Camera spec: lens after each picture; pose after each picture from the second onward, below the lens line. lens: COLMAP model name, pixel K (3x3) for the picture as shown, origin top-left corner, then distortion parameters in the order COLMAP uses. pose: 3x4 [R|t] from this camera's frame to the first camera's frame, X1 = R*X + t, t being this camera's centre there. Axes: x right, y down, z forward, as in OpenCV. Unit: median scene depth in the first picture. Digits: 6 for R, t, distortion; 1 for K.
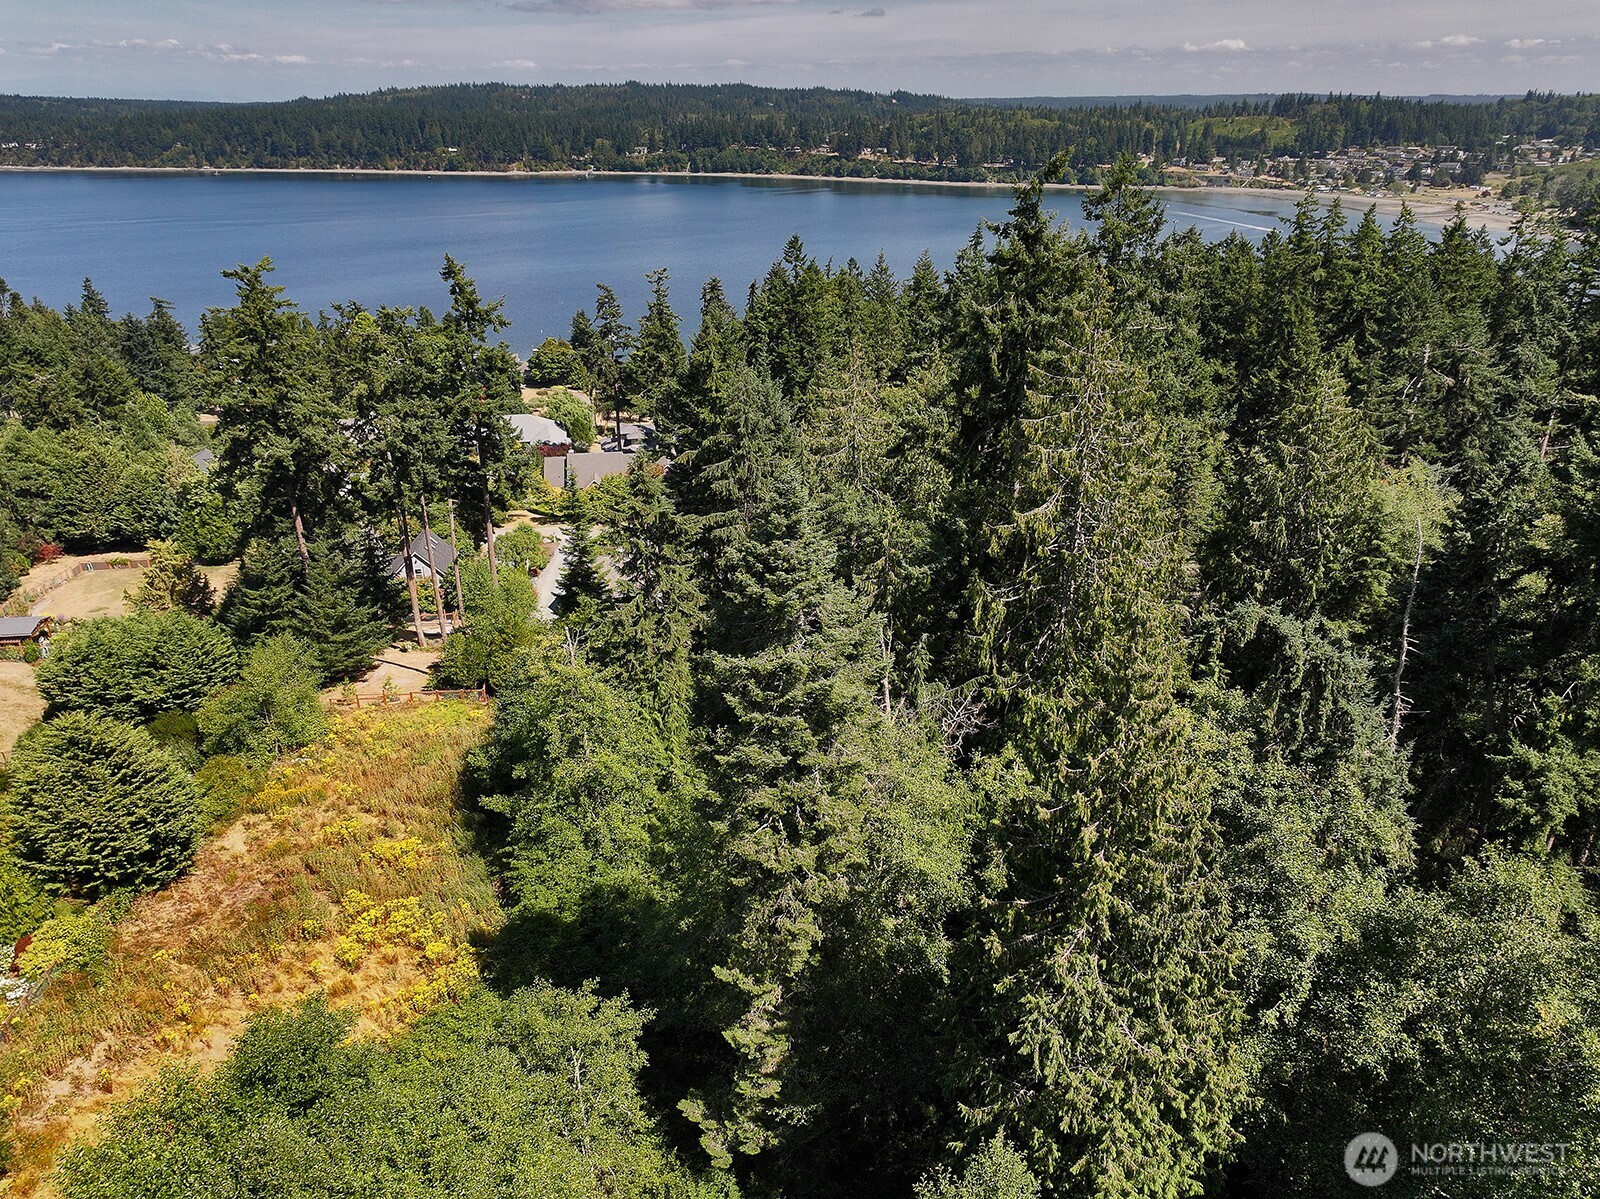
lens RADIAL K [[1128.8, 0, 800.0], [0, 1128.8, 599.5], [0, 0, 1]] dist [-0.010857, 0.026120]
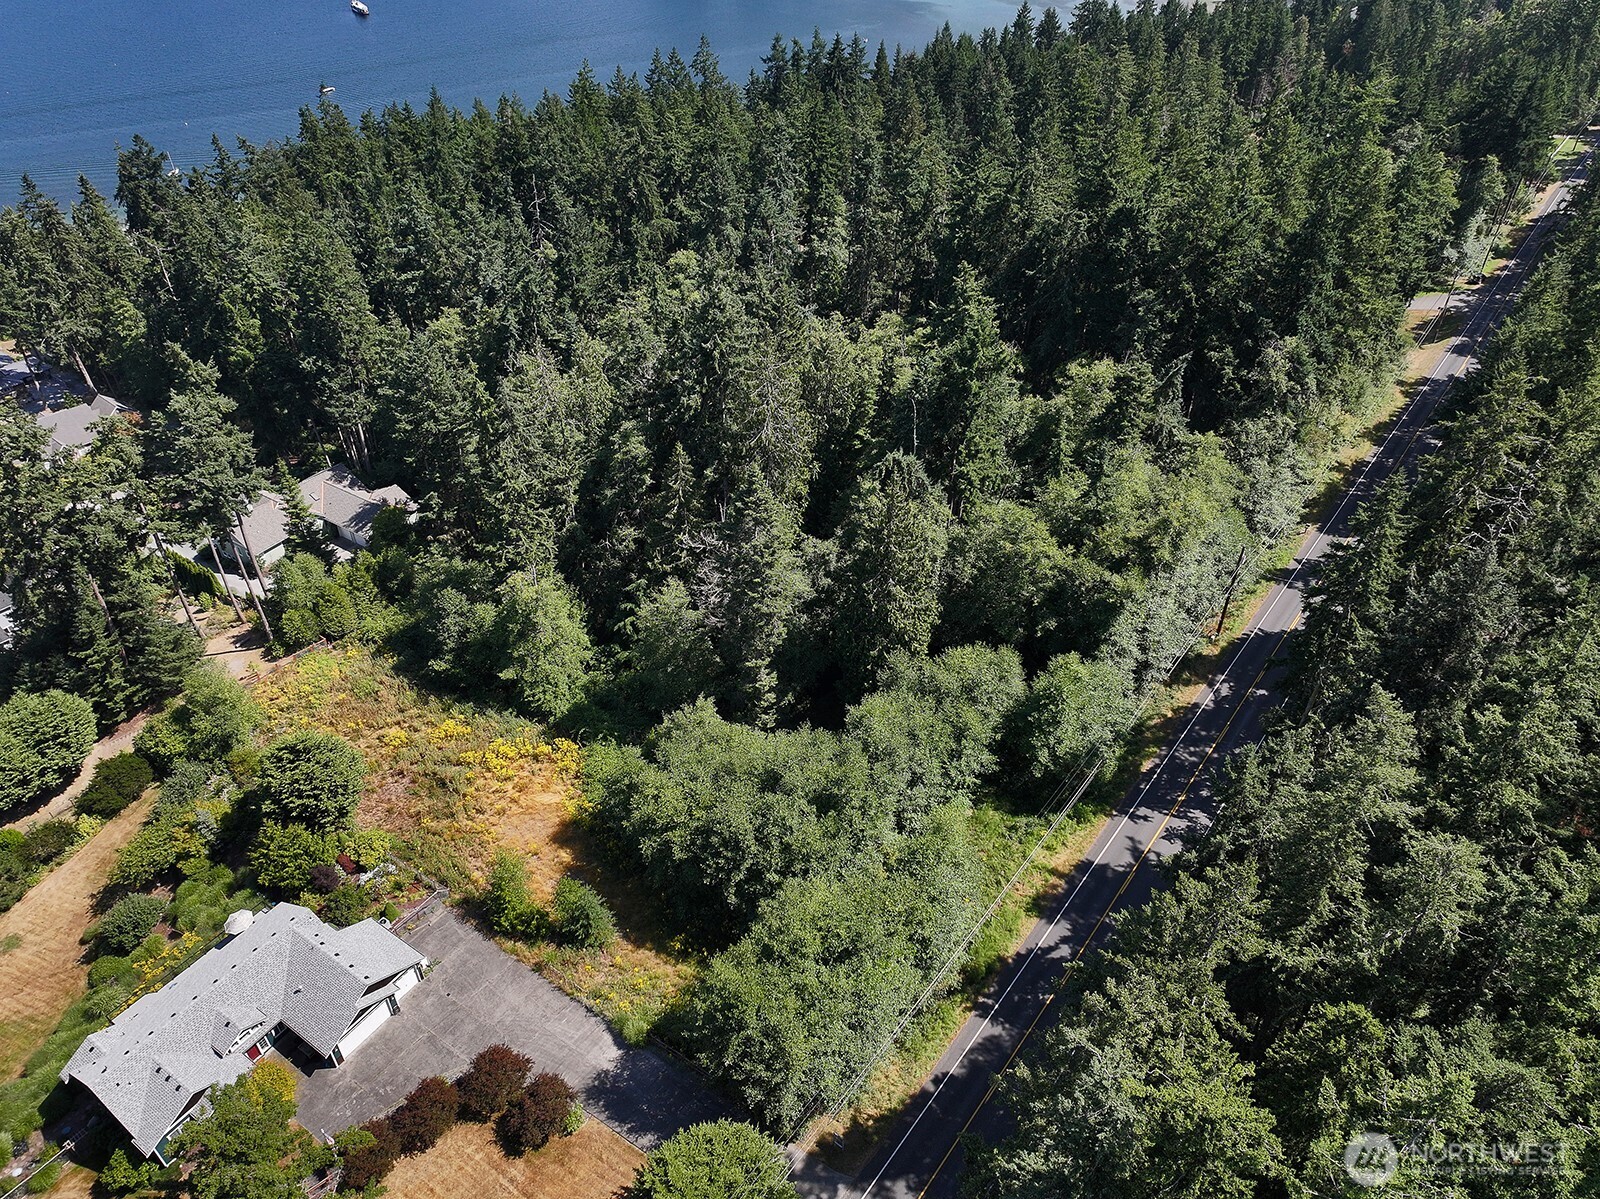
lens RADIAL K [[1128.8, 0, 800.0], [0, 1128.8, 599.5], [0, 0, 1]] dist [-0.010857, 0.026120]
pose [[0.735523, -0.412697, 0.537296, -0.547925], [0.268177, 0.905632, 0.328500, -0.250364], [-0.622164, -0.097529, 0.776789, -0.417538]]
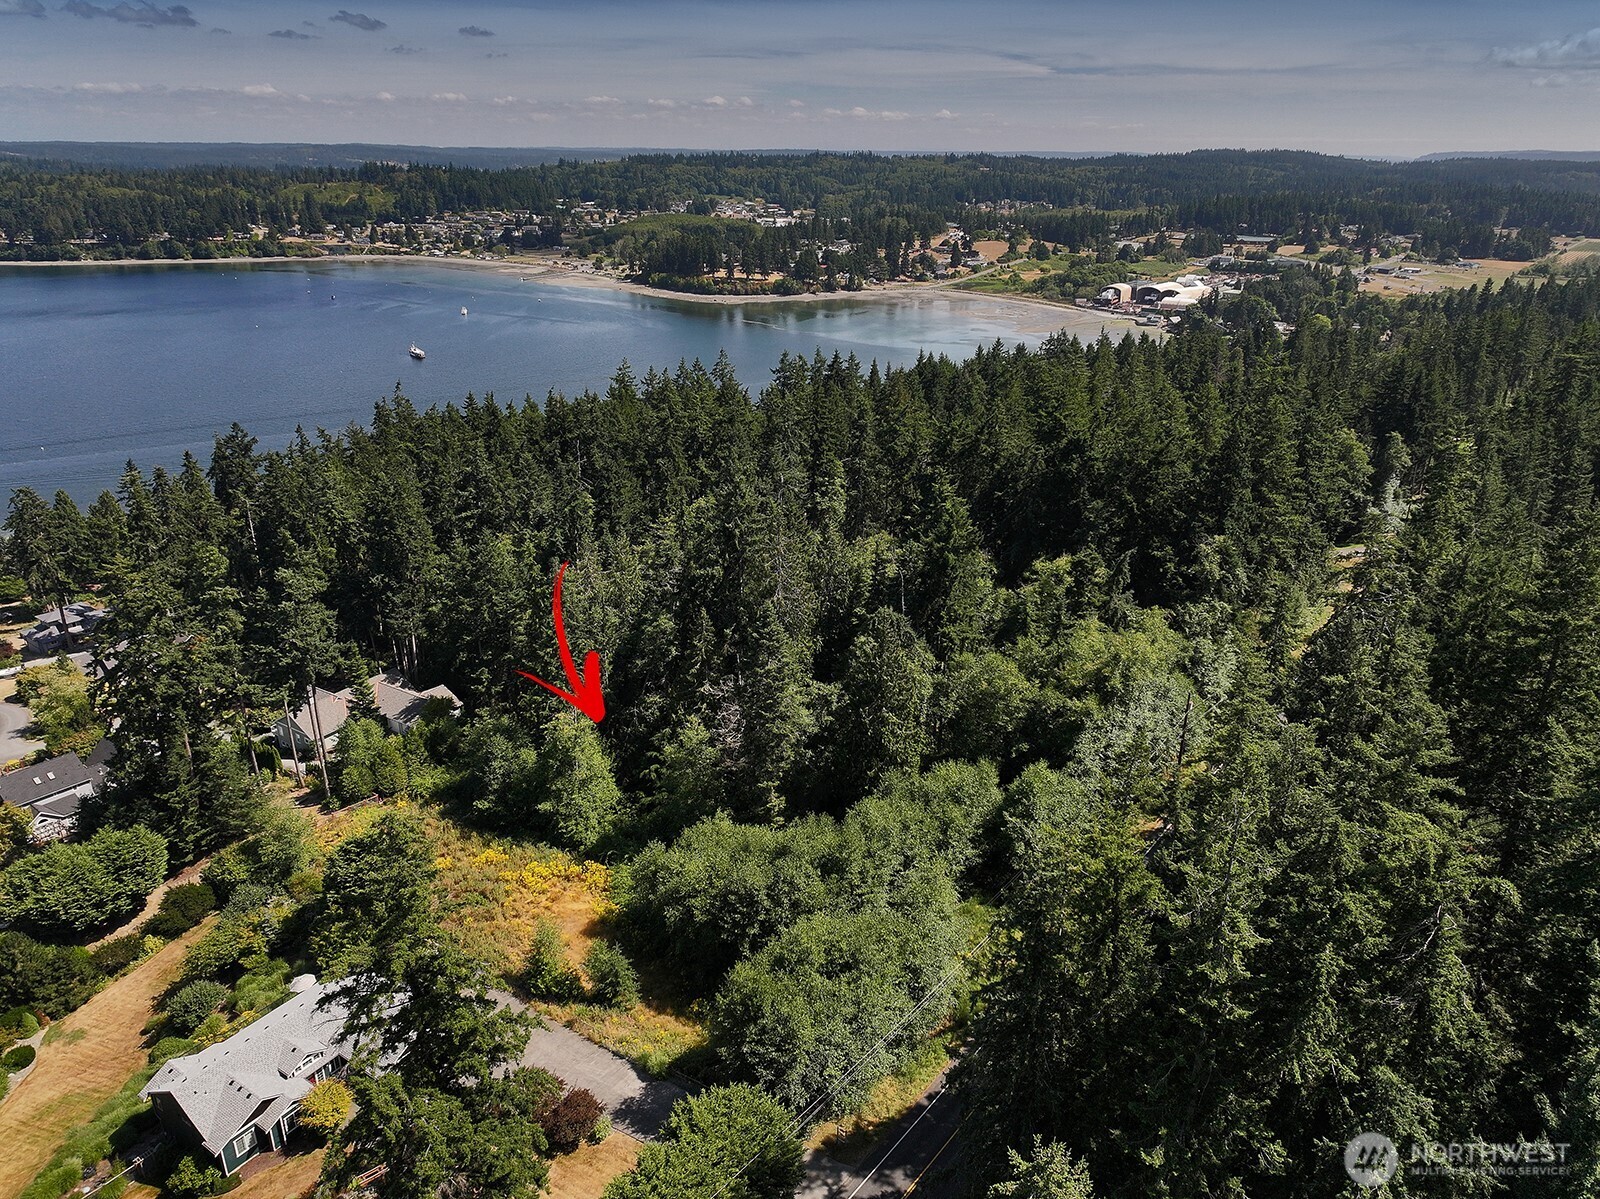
lens RADIAL K [[1128.8, 0, 800.0], [0, 1128.8, 599.5], [0, 0, 1]] dist [-0.010857, 0.026120]
pose [[0.737353, -0.246081, 0.629090, -0.721393], [0.267183, 0.961586, 0.062979, -0.113897], [-0.620422, 0.121644, 0.774777, -0.557903]]
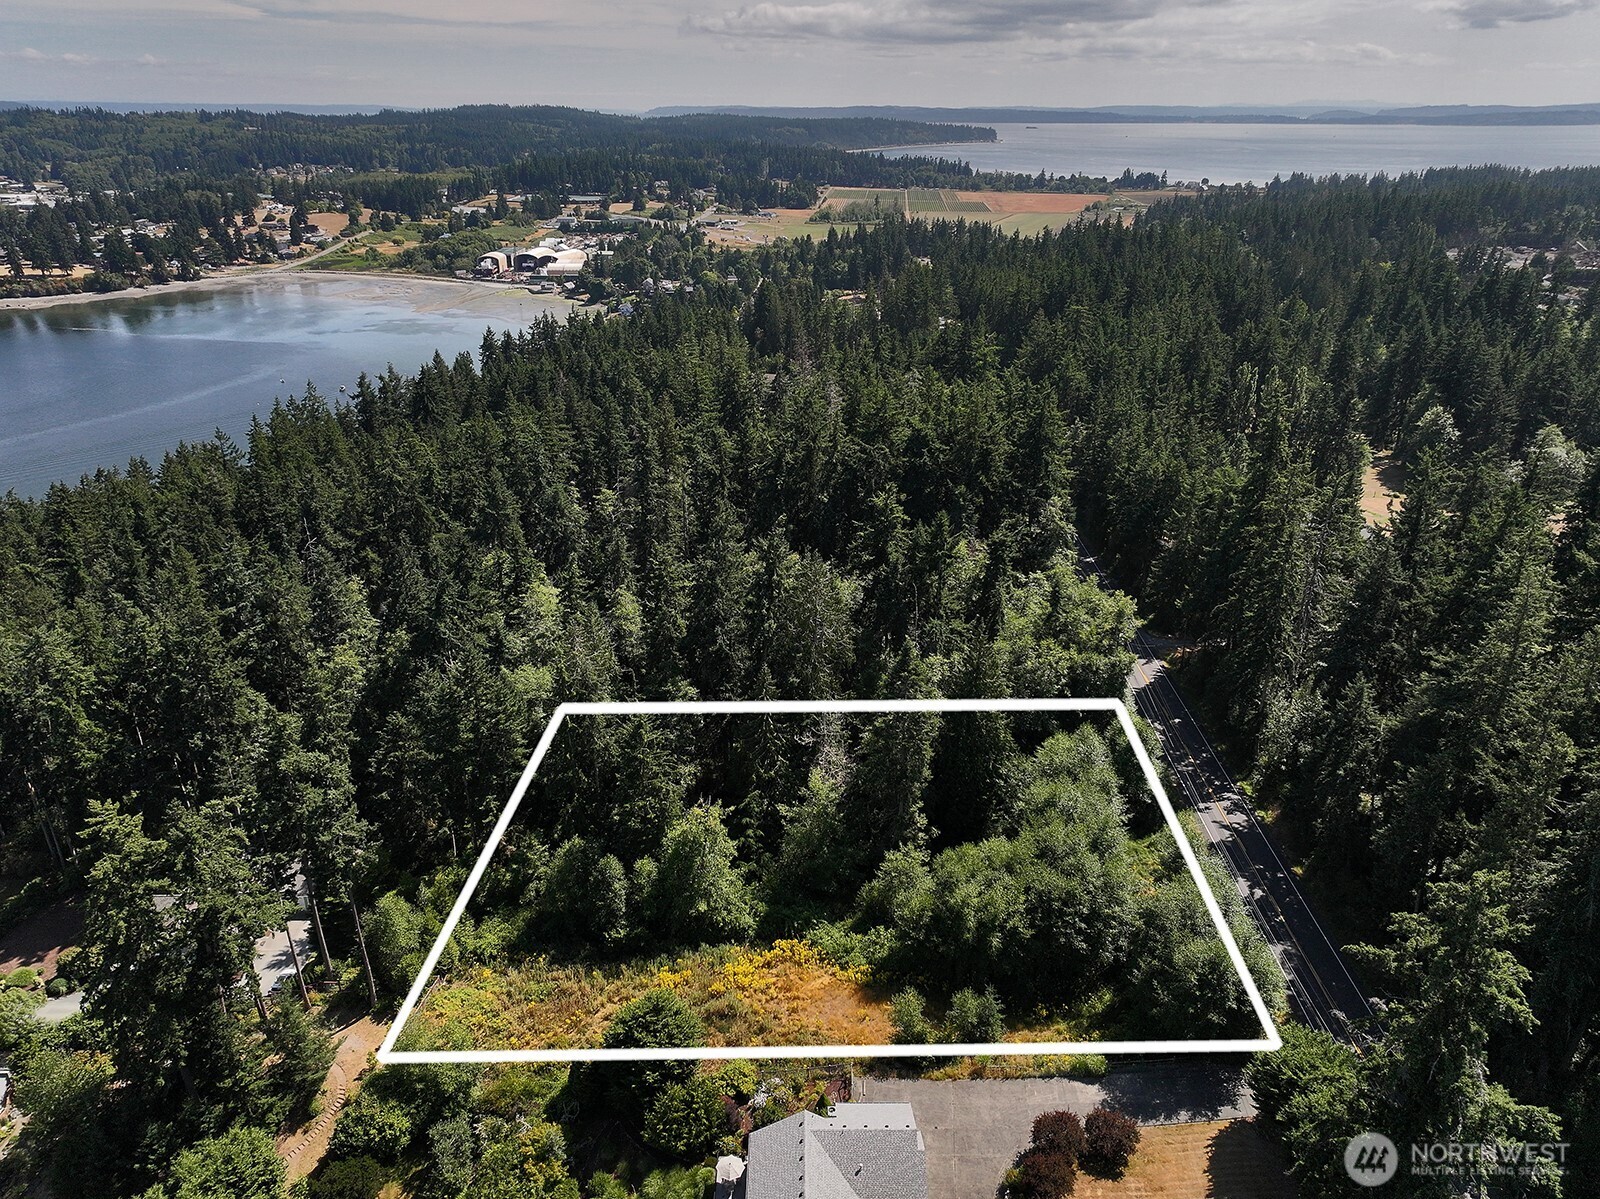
lens RADIAL K [[1128.8, 0, 800.0], [0, 1128.8, 599.5], [0, 0, 1]] dist [-0.010857, 0.026120]
pose [[0.224415, -0.389317, 0.893348, -1.137977], [0.388415, 0.876498, 0.284402, -0.493992], [-0.893740, 0.283166, 0.347916, 0.034501]]
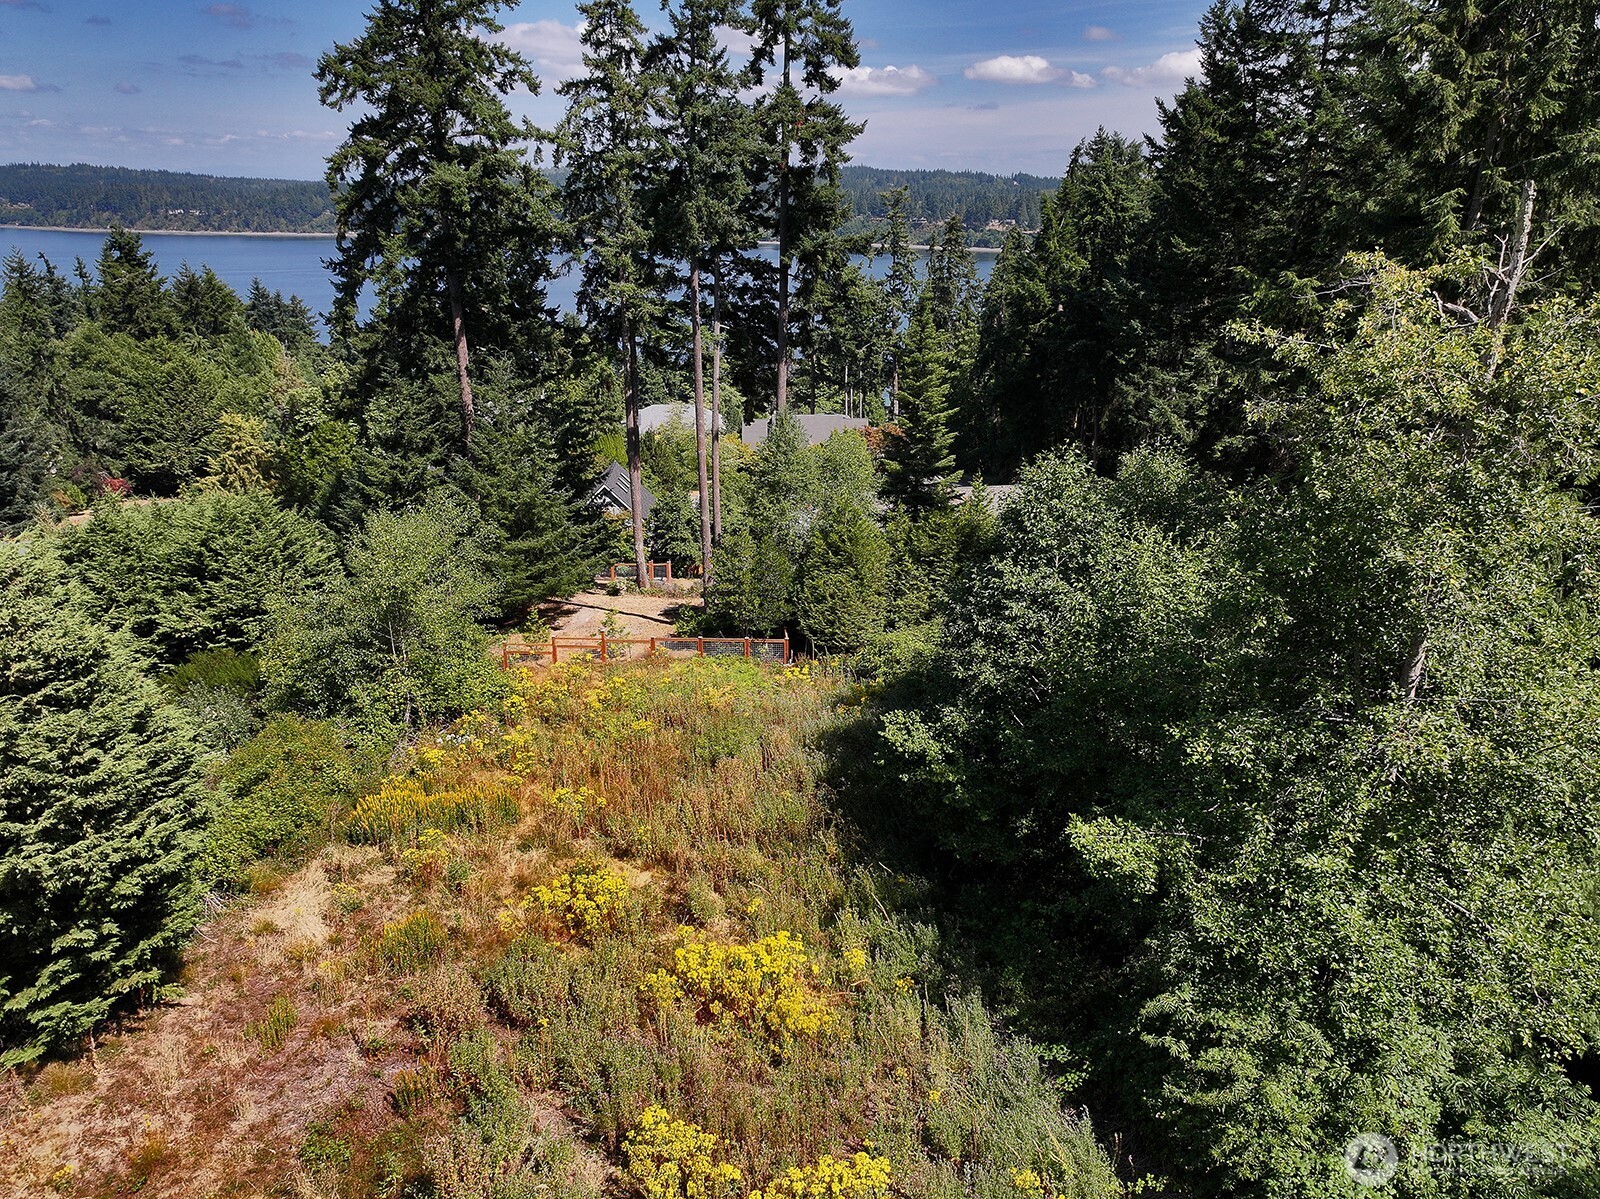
lens RADIAL K [[1128.8, 0, 800.0], [0, 1128.8, 599.5], [0, 0, 1]] dist [-0.010857, 0.026120]
pose [[0.995540, 0.040576, -0.085168, -0.218810], [-0.046345, 0.996683, -0.066893, 0.091184], [0.082172, 0.070542, 0.994119, 0.450393]]
